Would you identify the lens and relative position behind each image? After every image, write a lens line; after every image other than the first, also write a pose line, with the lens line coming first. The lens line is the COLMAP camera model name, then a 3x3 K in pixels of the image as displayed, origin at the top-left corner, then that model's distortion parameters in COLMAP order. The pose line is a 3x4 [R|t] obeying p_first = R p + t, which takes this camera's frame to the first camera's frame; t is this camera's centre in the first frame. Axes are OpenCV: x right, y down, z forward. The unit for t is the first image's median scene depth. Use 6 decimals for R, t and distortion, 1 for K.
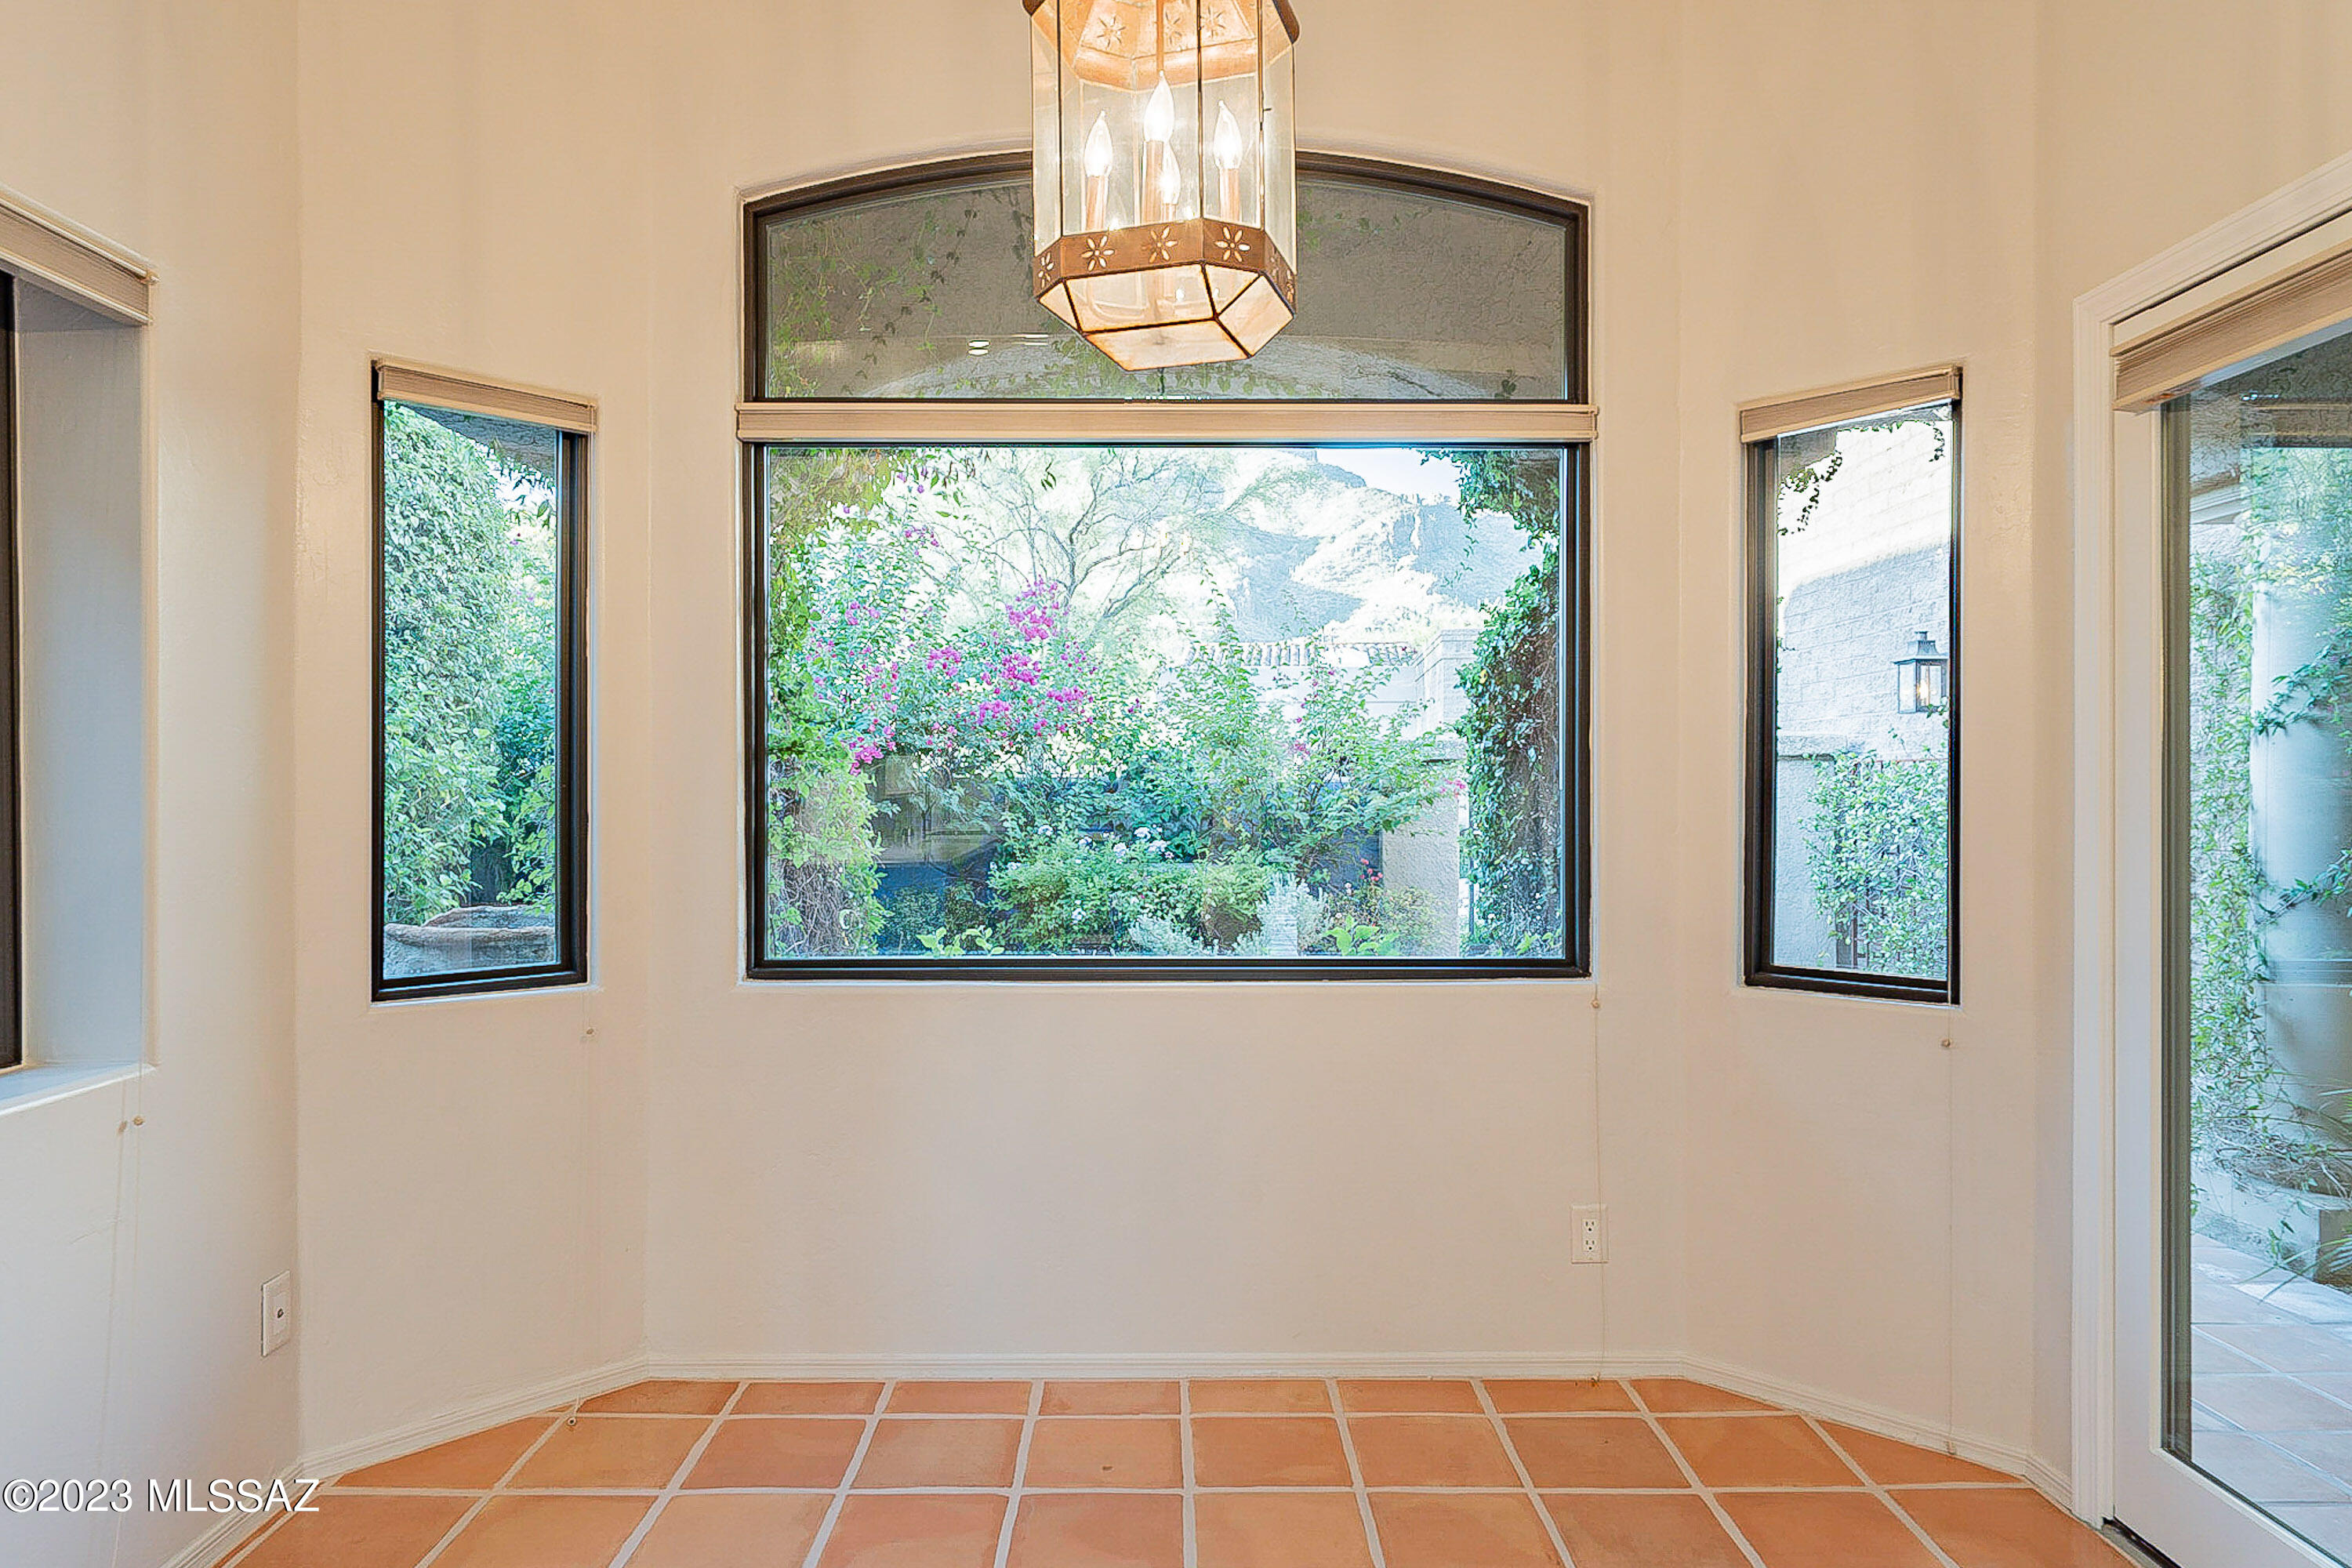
lens RADIAL K [[1436.3, 0, 1176.9], [0, 1436.3, 783.9], [0, 0, 1]] dist [-0.002024, 0.001850]
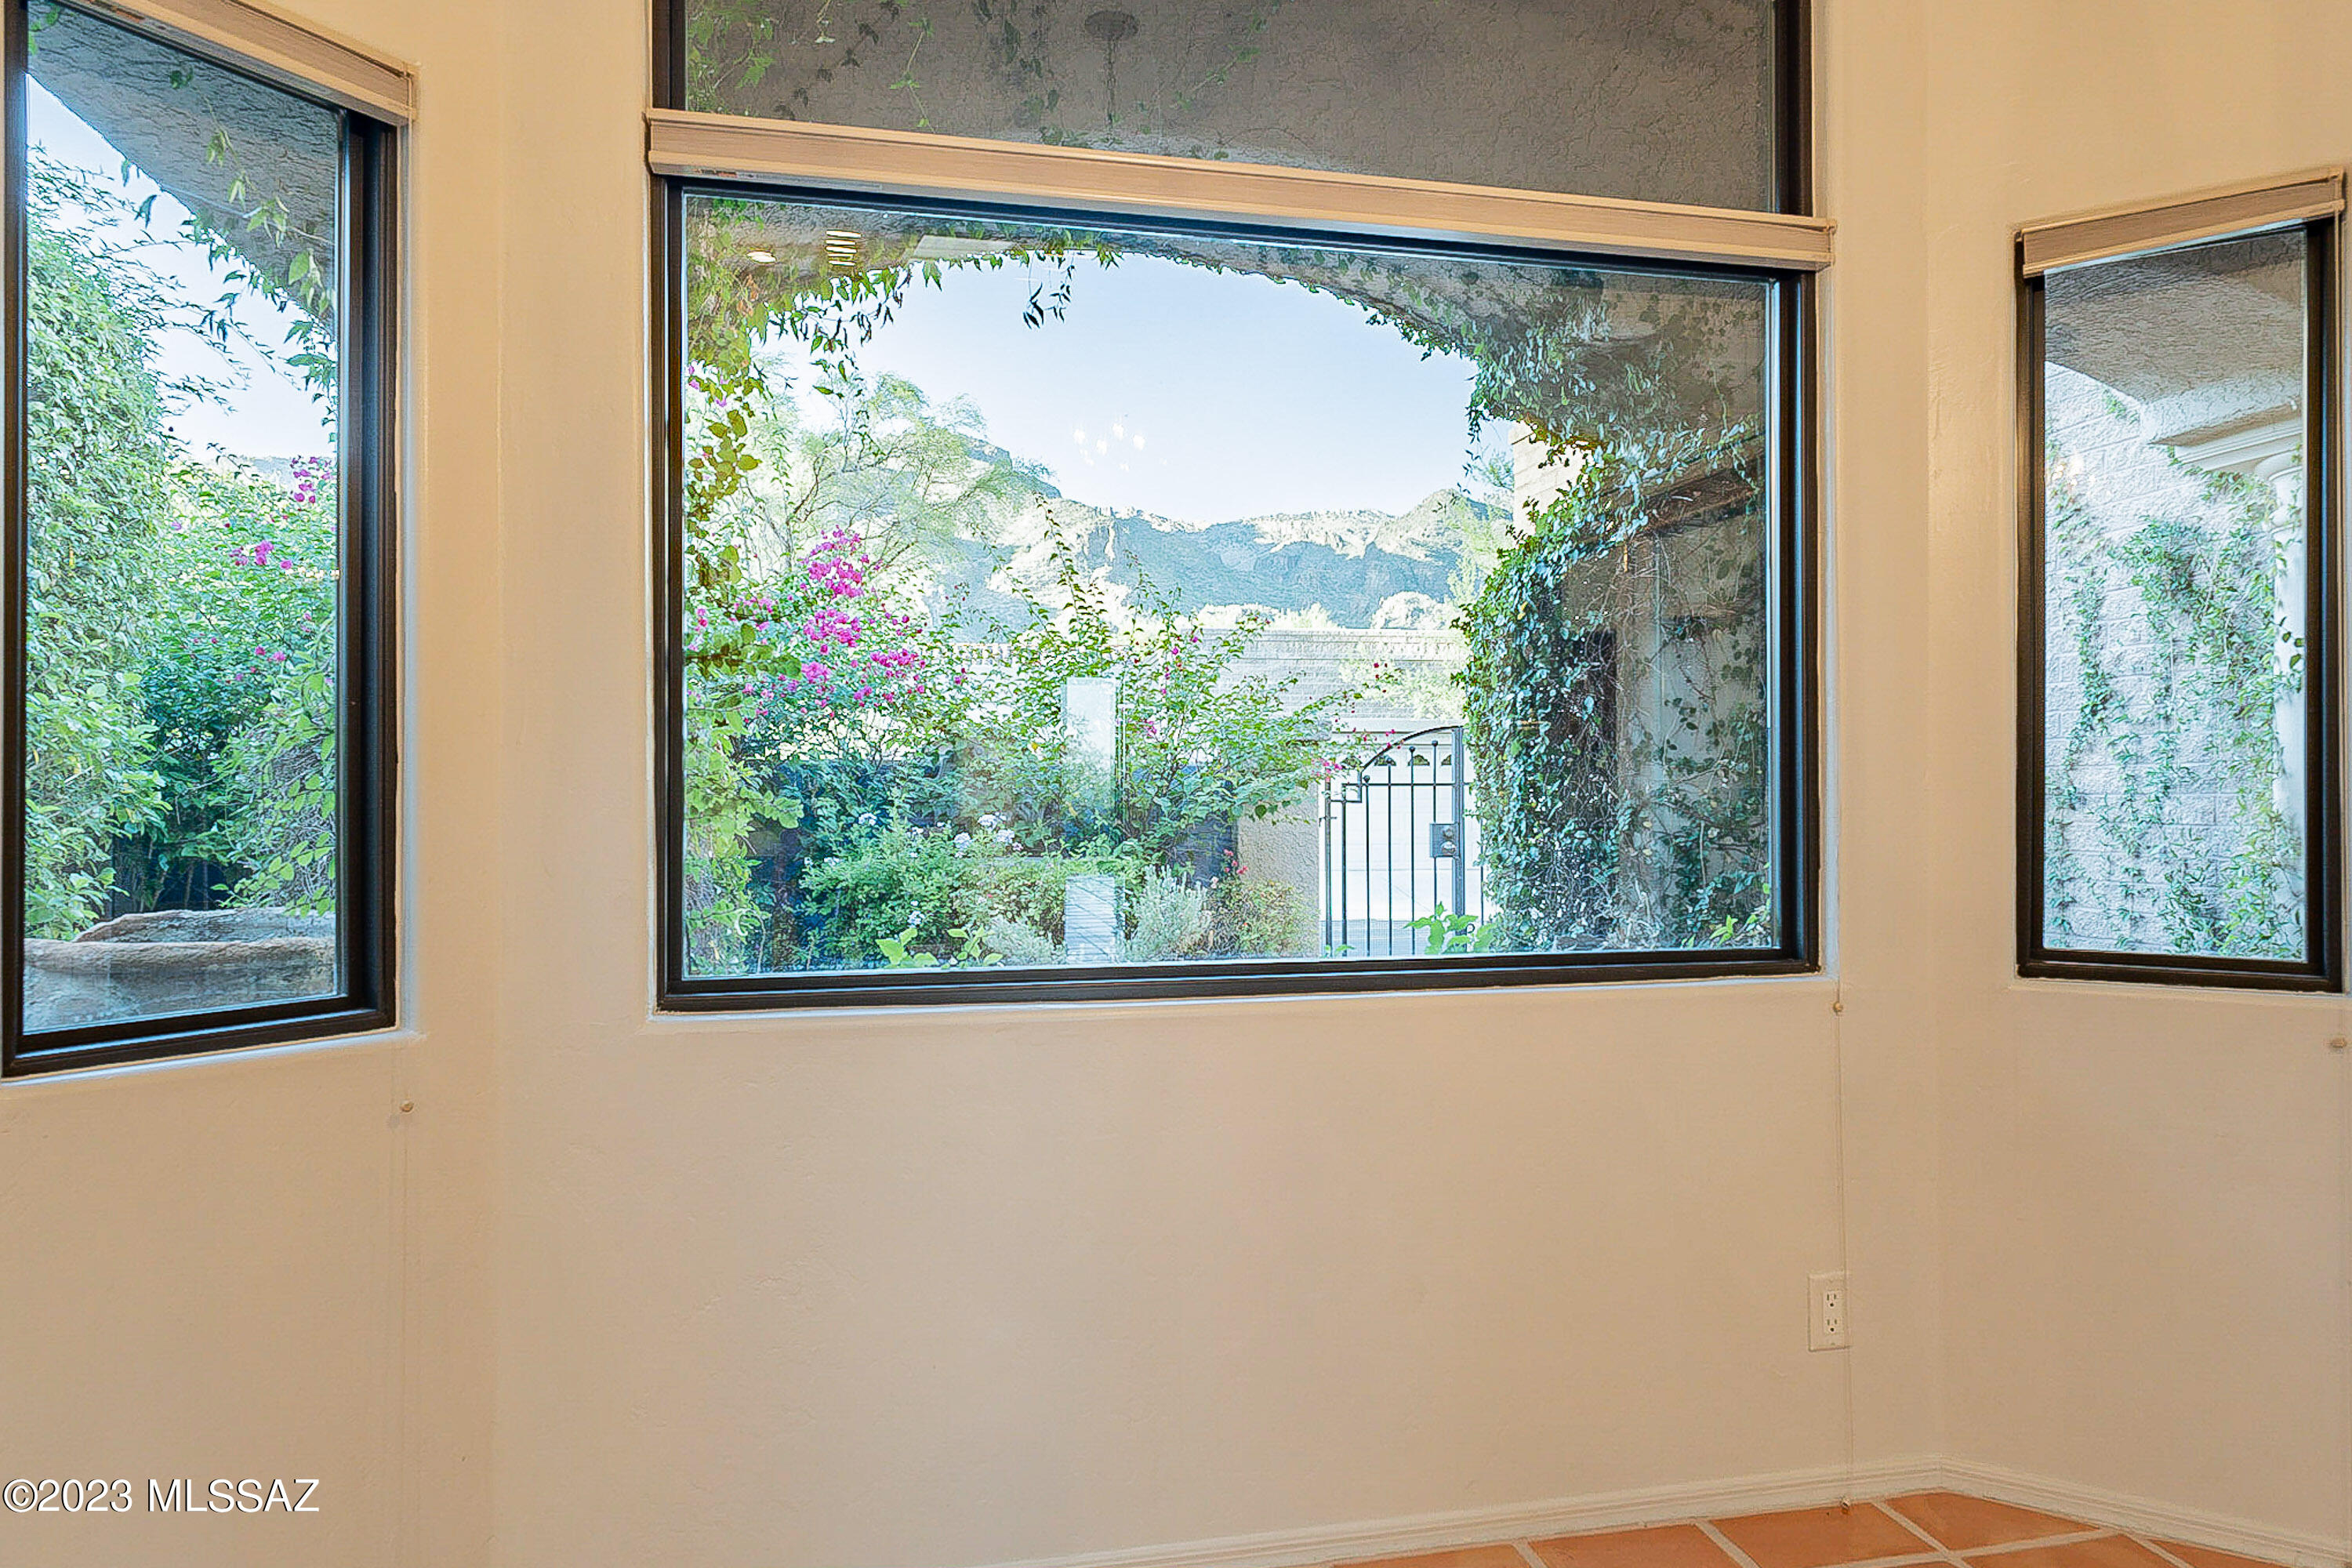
lens RADIAL K [[1436.3, 0, 1174.2], [0, 1436.3, 784.3], [0, 0, 1]] dist [-0.002024, 0.001850]
pose [[0.978779, -0.001083, 0.204917, -0.151743], [0.002139, 0.999986, -0.004931, 0.028210], [-0.204909, 0.005265, 0.978767, 0.240205]]
